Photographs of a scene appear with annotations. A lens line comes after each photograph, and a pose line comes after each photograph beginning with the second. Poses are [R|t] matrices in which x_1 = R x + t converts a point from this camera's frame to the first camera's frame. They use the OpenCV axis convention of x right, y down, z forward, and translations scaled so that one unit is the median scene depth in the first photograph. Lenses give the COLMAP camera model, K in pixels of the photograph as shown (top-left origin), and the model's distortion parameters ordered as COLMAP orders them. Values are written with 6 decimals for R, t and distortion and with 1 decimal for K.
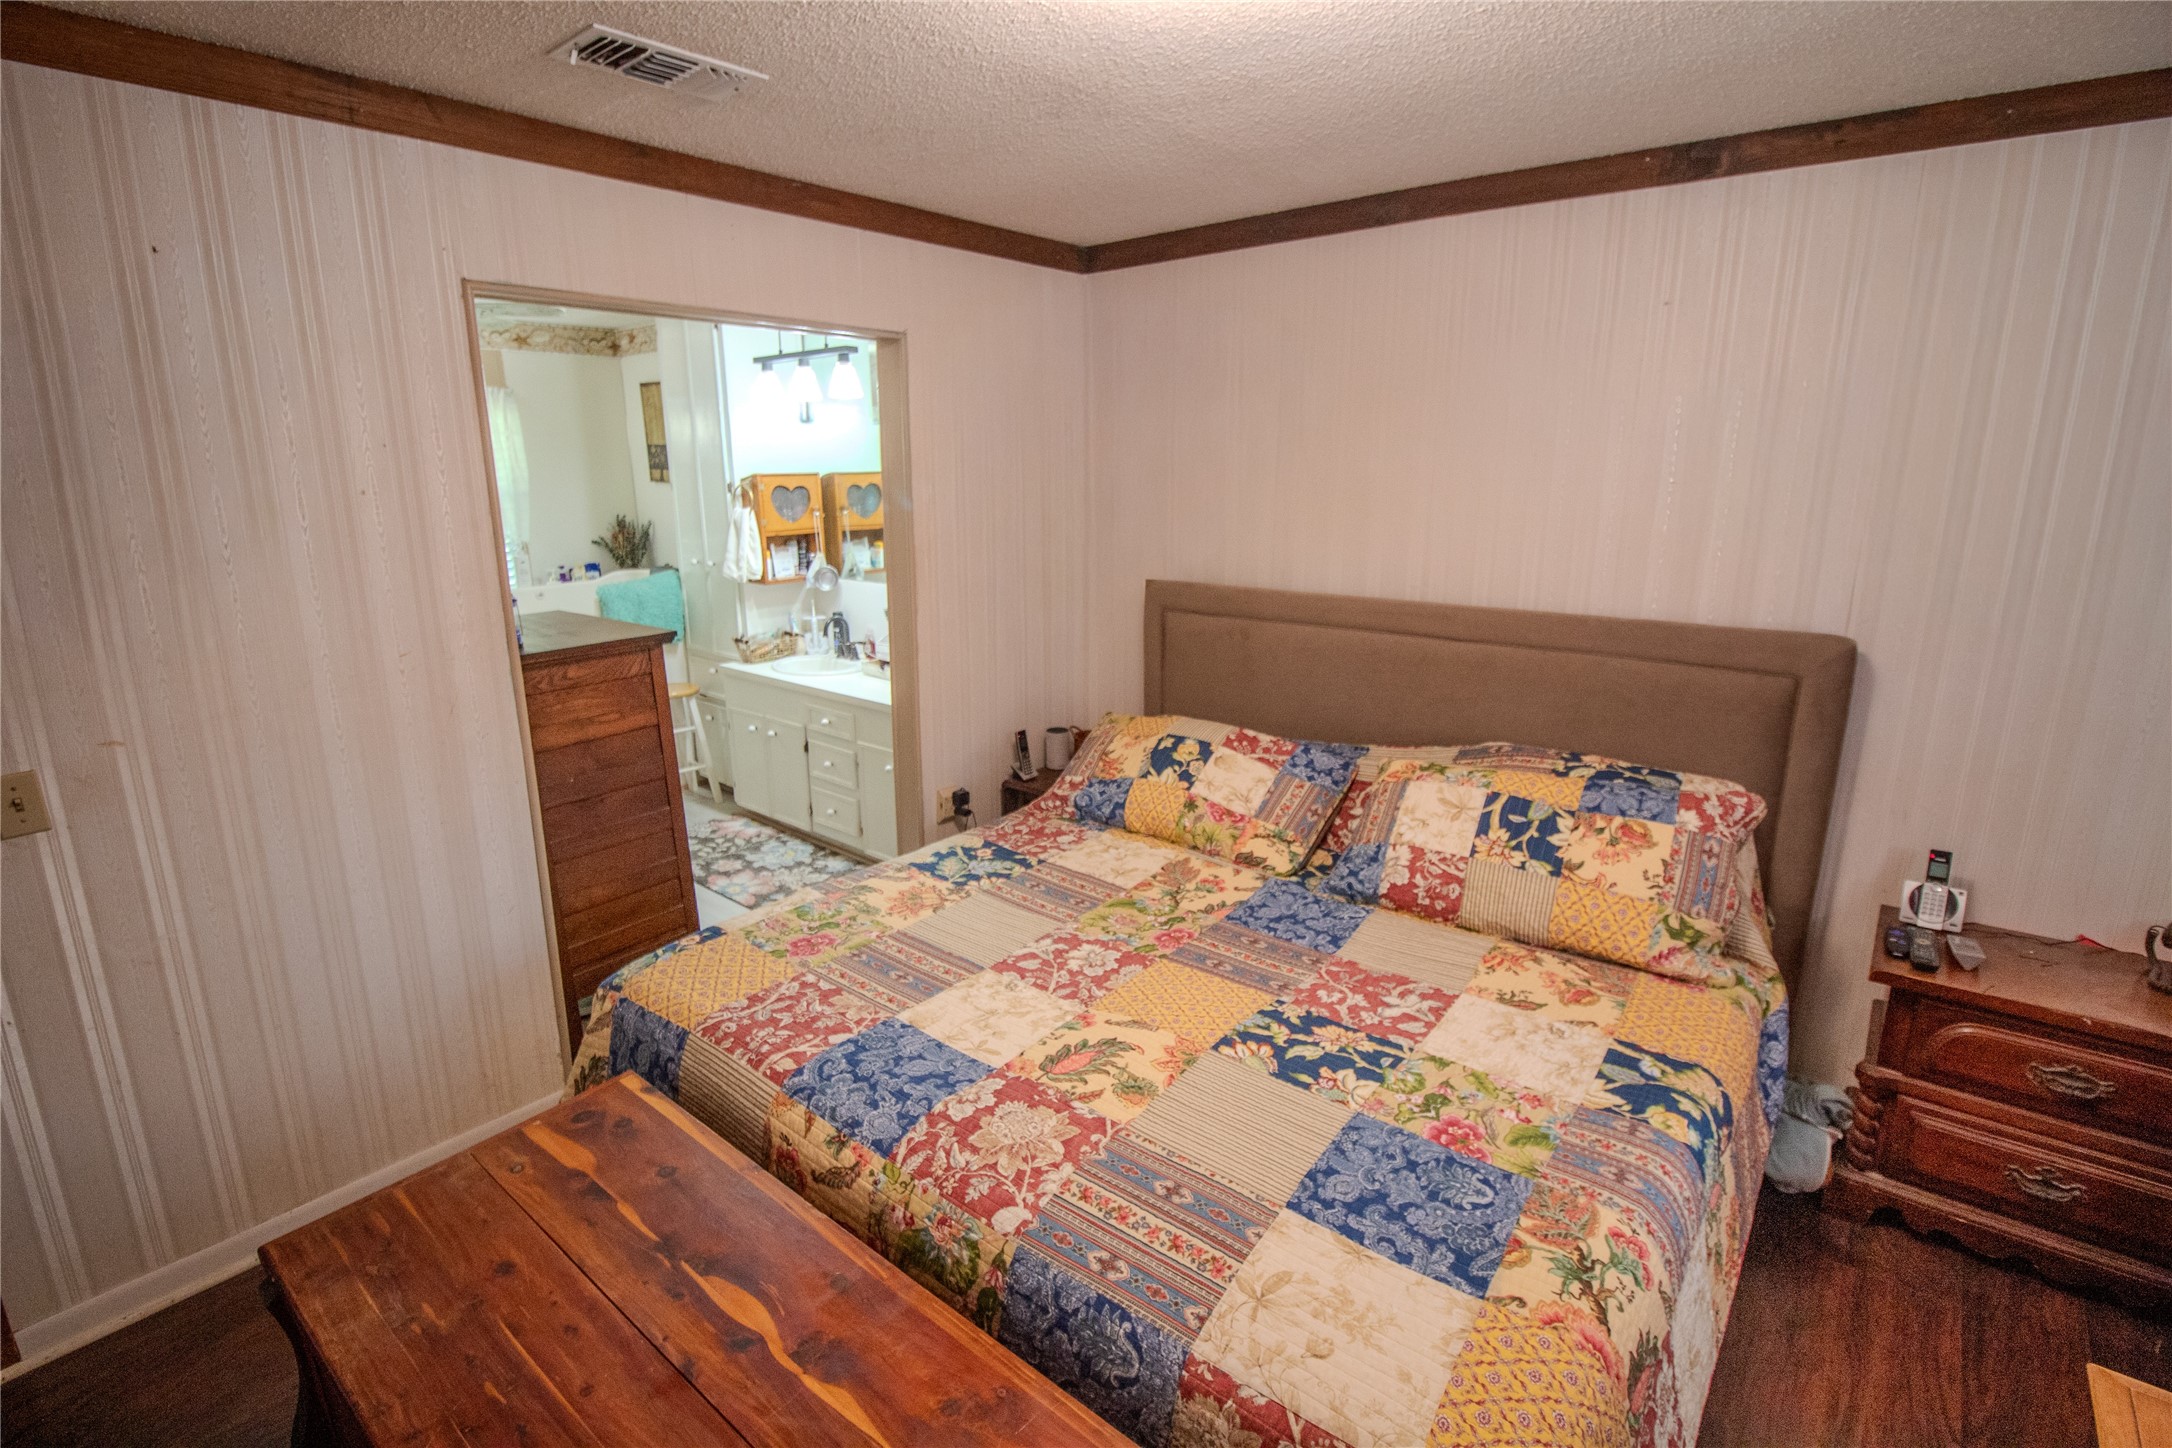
lens RADIAL K [[1015.3, 0, 1098.2], [0, 1015.3, 716.5], [0, 0, 1]] dist [-0.007116, -0.008920]
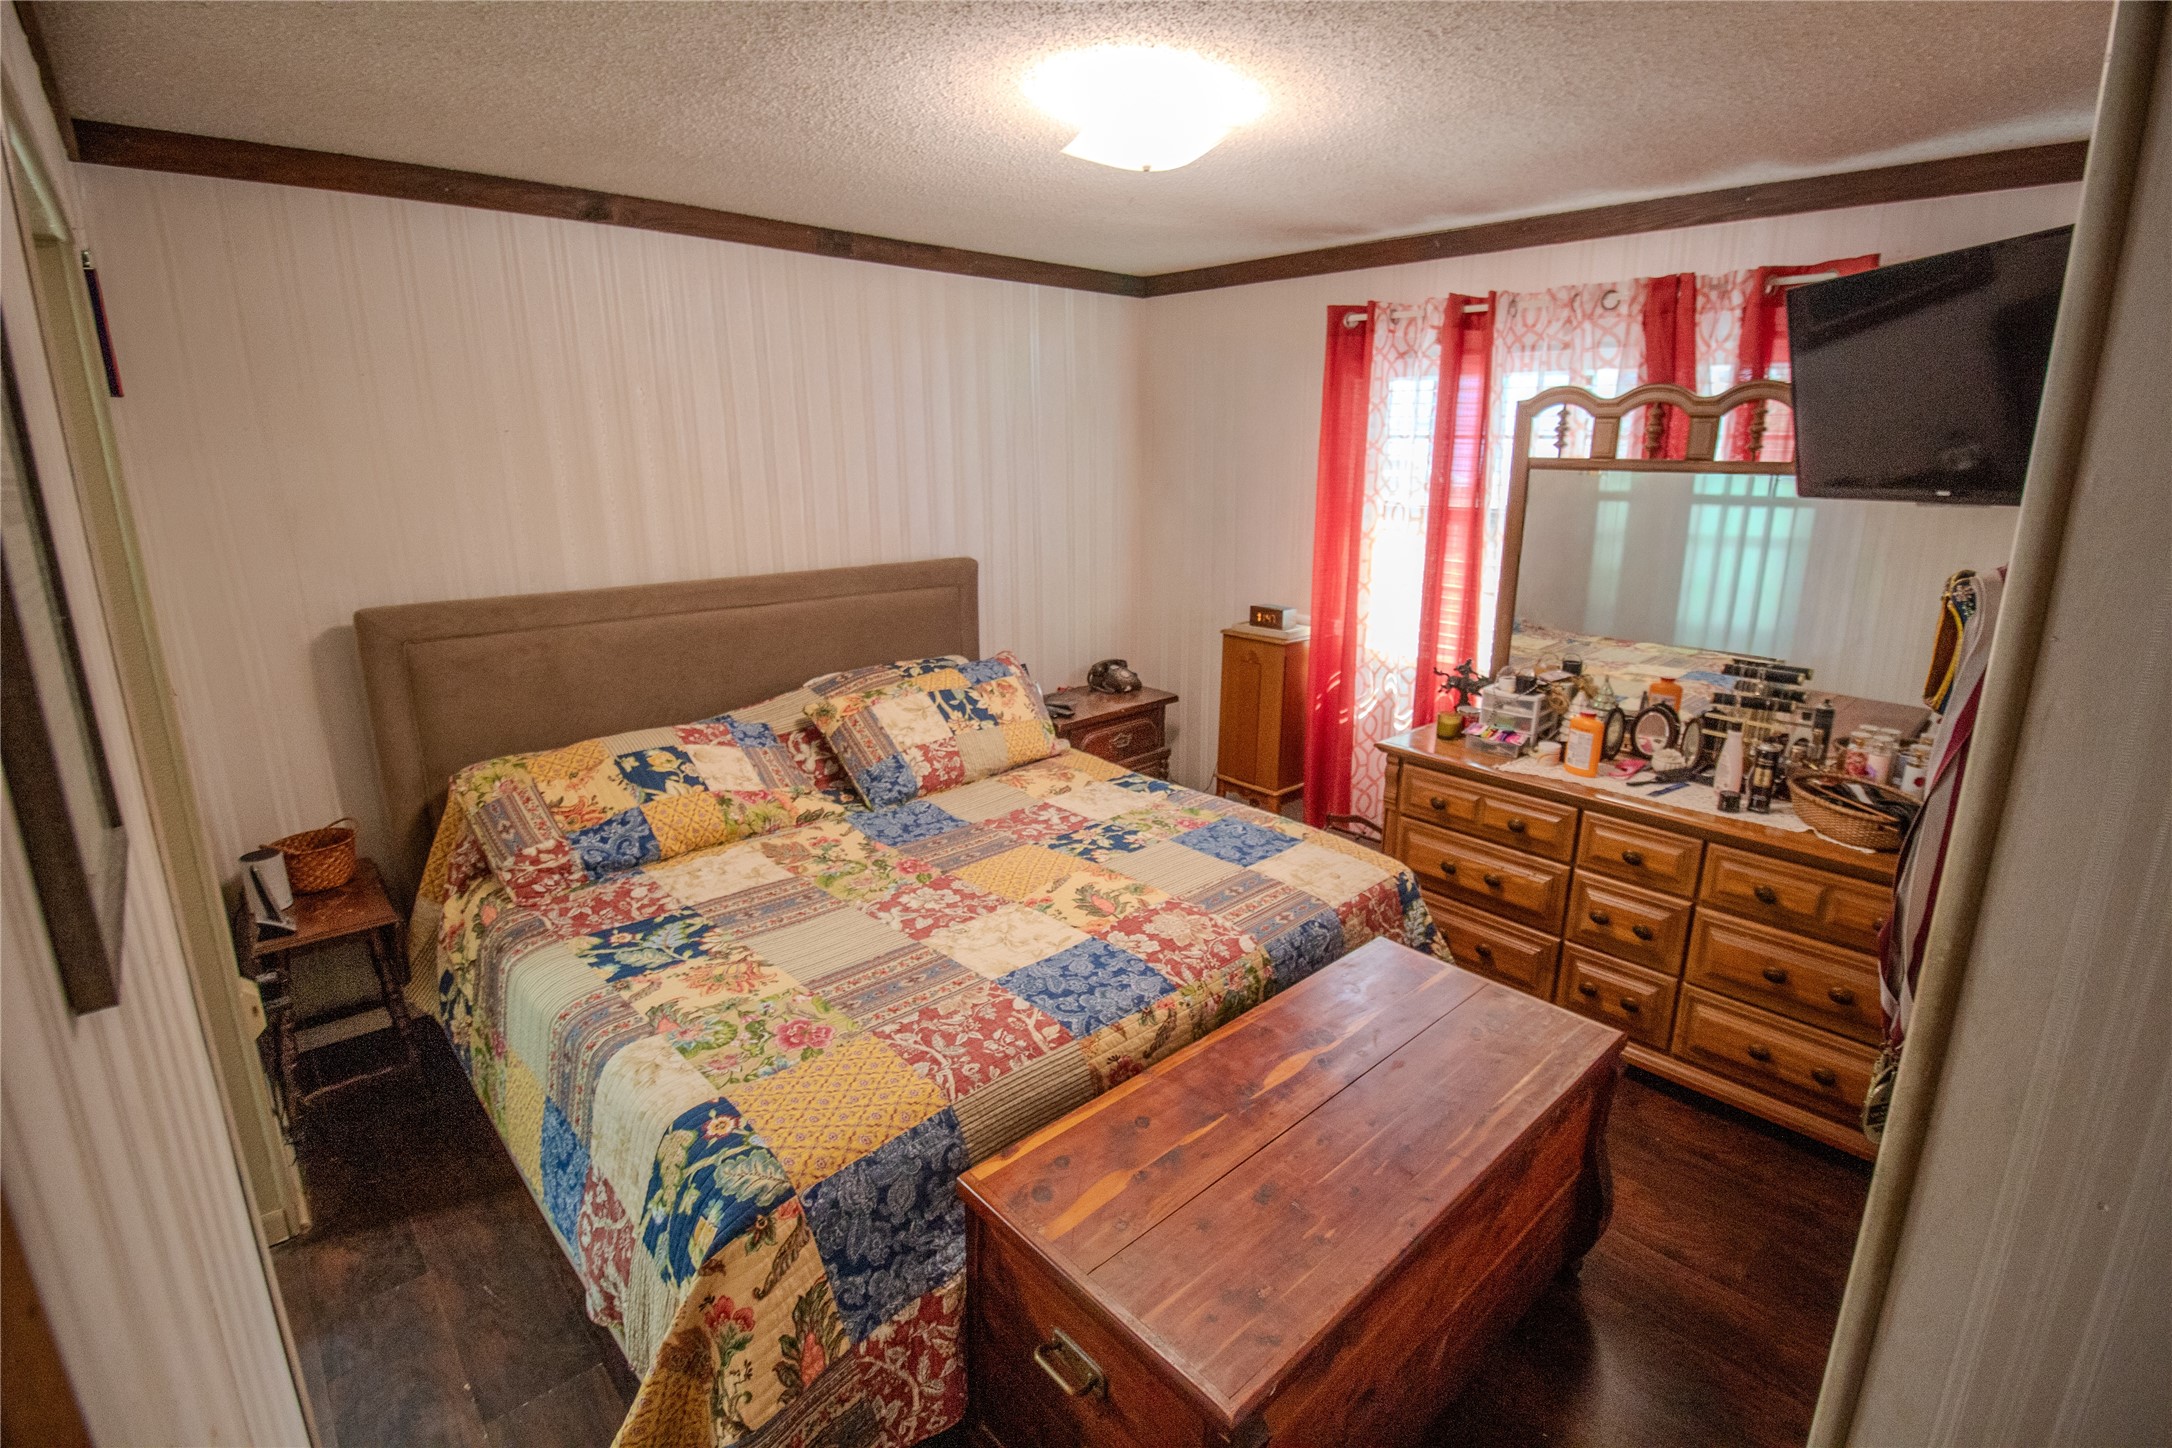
lens RADIAL K [[1015.3, 0, 1096.4], [0, 1015.3, 718.5], [0, 0, 1]] dist [-0.007116, -0.008920]
pose [[0.136702, -0.253821, 0.957542, -0.822373], [0.234366, 0.947462, 0.217690, -0.125462], [-0.962489, 0.194656, 0.189007, 0.456864]]
